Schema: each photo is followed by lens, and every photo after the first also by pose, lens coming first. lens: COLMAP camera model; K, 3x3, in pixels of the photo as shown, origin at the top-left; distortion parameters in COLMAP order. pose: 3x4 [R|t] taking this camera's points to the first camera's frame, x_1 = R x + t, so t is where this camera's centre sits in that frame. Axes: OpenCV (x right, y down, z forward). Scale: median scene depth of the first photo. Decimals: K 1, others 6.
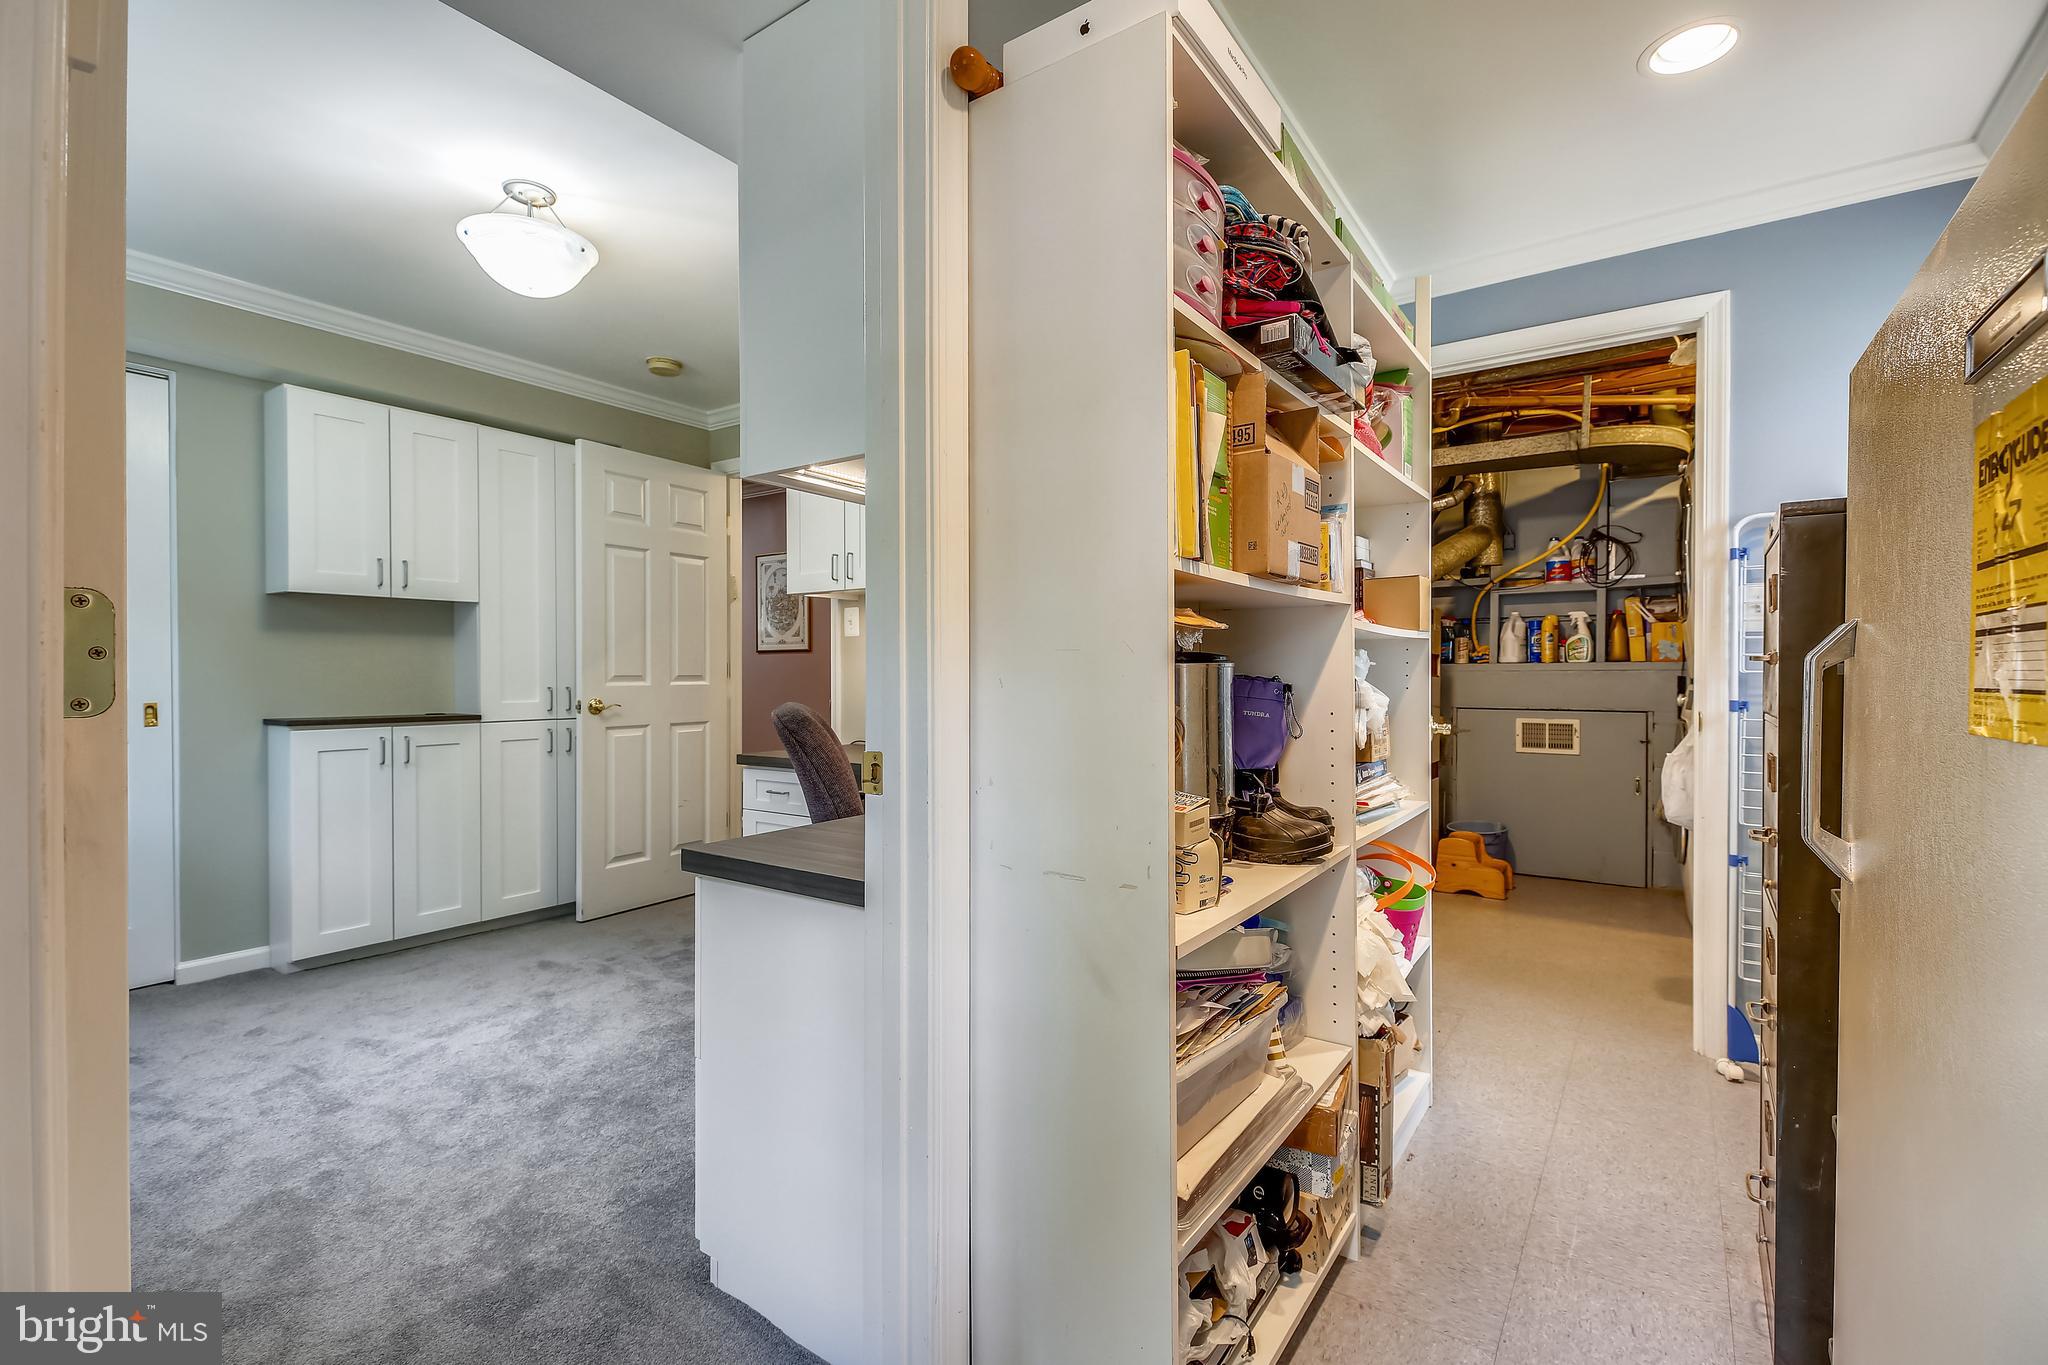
lens RADIAL K [[911.5, 0, 1017.9], [0, 911.5, 678.9], [0, 0, 1]] dist [0.020136, -0.008726]
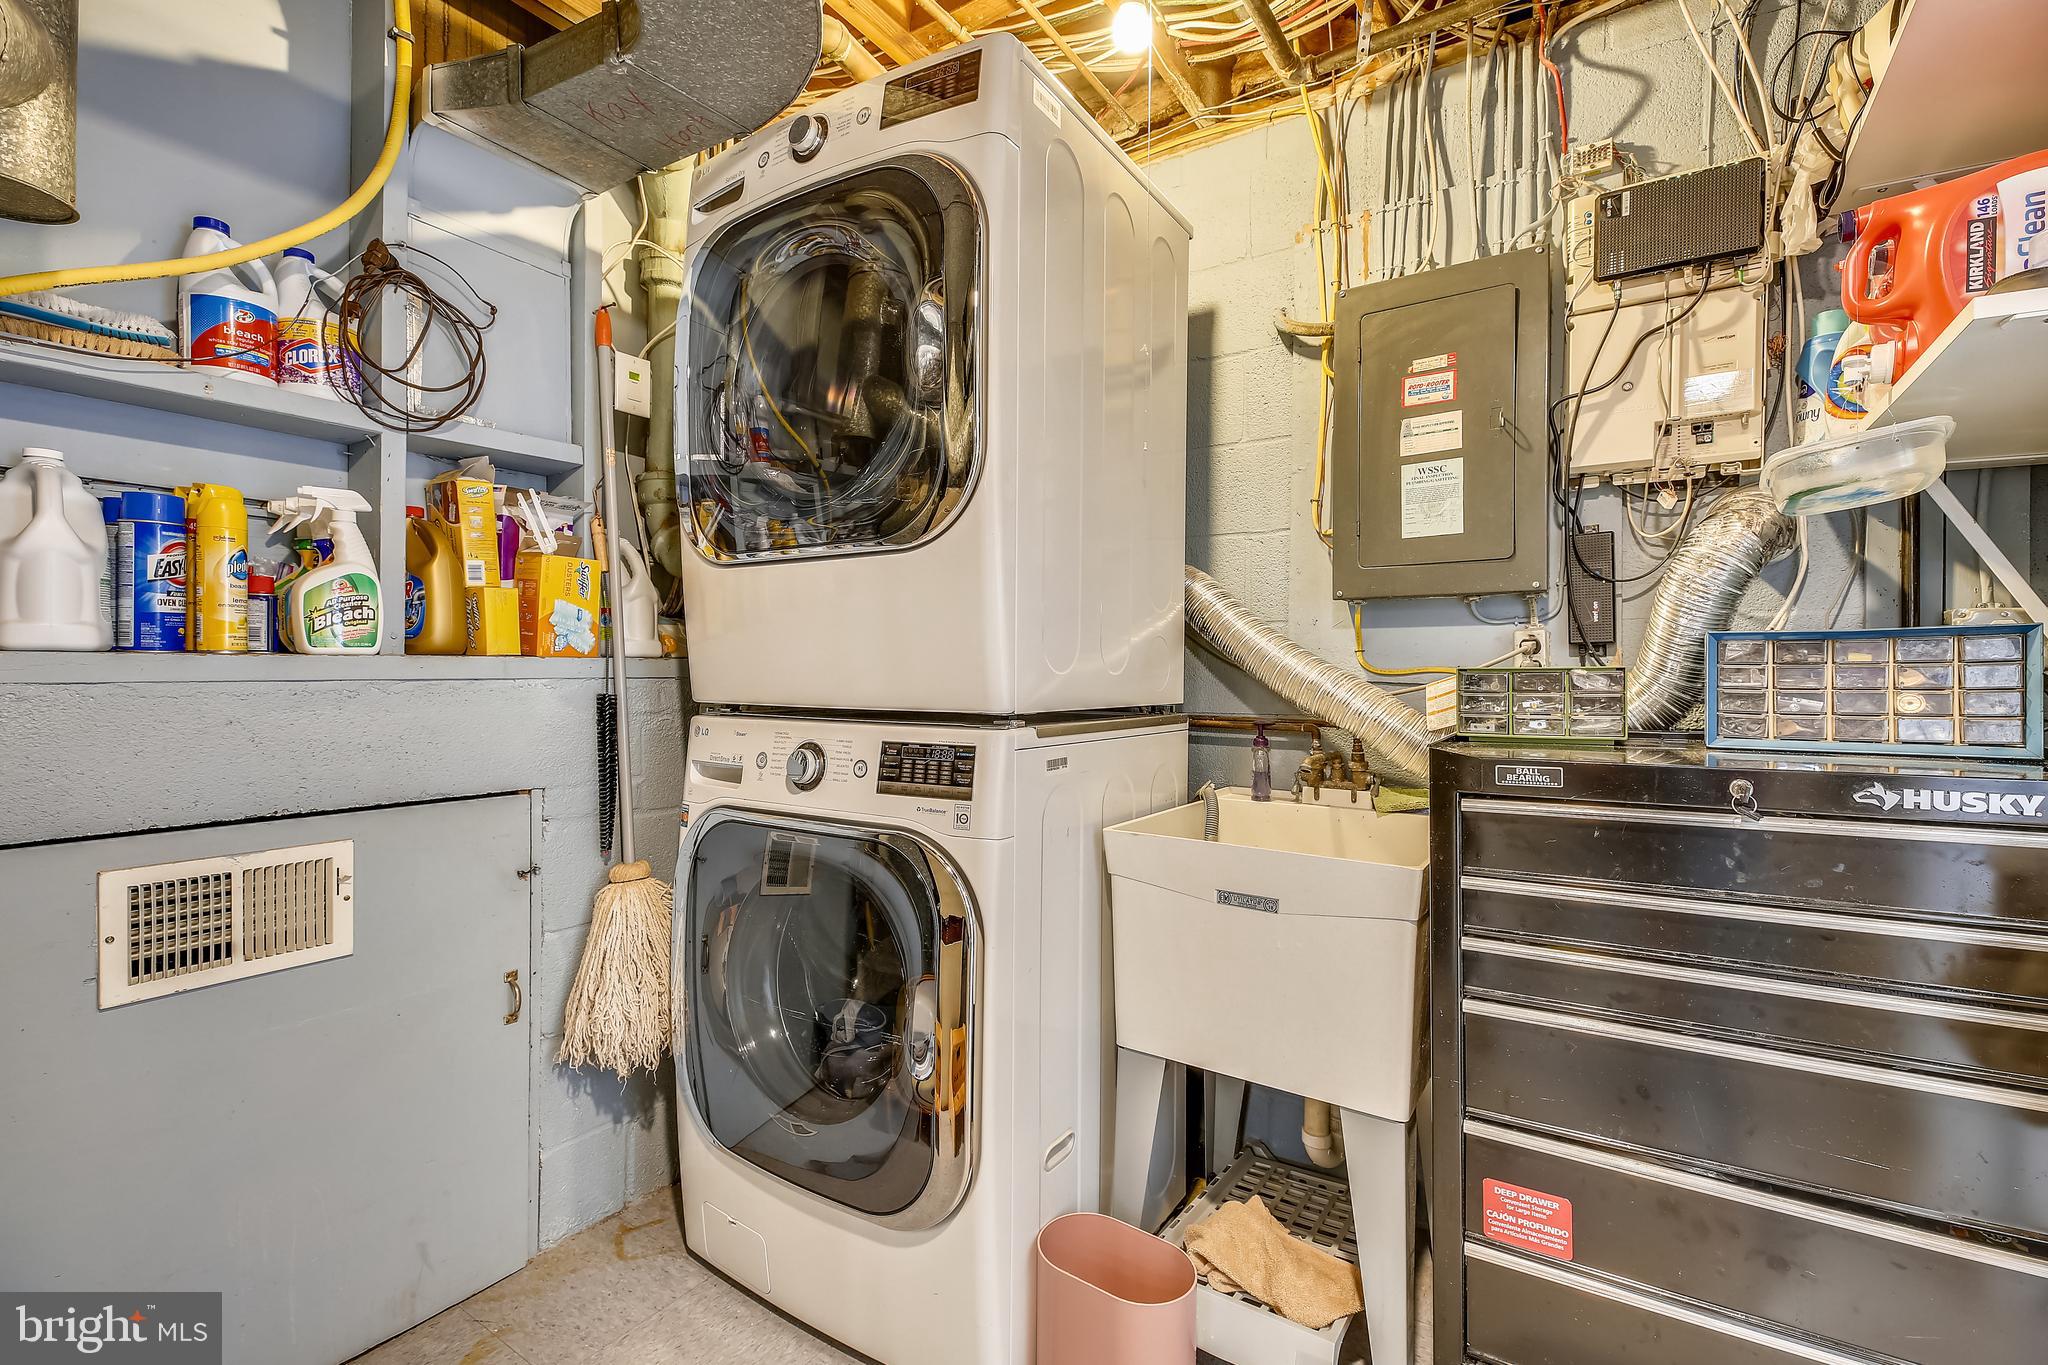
lens RADIAL K [[911.5, 0, 1021.6], [0, 911.5, 680.0], [0, 0, 1]] dist [0.020136, -0.008726]
pose [[-0.027384, -0.005254, 0.999611, 0.292928], [0.007743, 0.999955, 0.005468, -0.008884], [-0.999595, 0.007889, -0.027342, 0.769702]]
